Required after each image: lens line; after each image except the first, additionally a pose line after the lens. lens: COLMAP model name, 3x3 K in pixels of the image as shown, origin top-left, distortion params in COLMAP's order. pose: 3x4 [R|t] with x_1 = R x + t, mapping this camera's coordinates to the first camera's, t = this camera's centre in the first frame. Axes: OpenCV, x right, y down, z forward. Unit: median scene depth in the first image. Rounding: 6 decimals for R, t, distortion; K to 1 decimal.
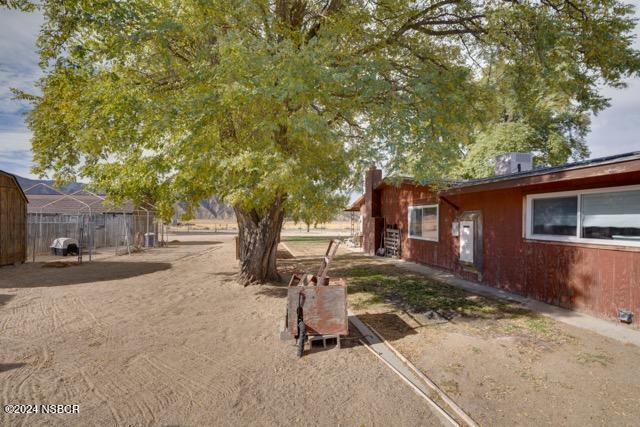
lens RADIAL K [[259.7, 0, 322.1], [0, 259.7, 219.3], [0, 0, 1]] dist [-0.007119, -0.000191]
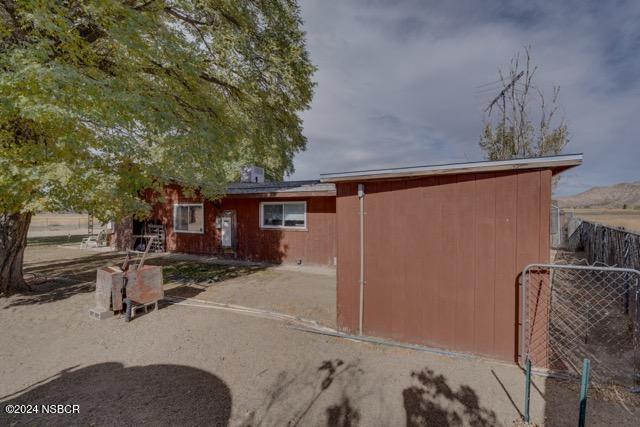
lens RADIAL K [[259.7, 0, 322.1], [0, 259.7, 219.3], [0, 0, 1]] dist [-0.007119, -0.000191]
pose [[0.618560, -0.021824, 0.785434, -0.240403], [-0.000426, 0.999605, 0.028110, -0.023076], [-0.785737, -0.017723, 0.618306, -0.296716]]
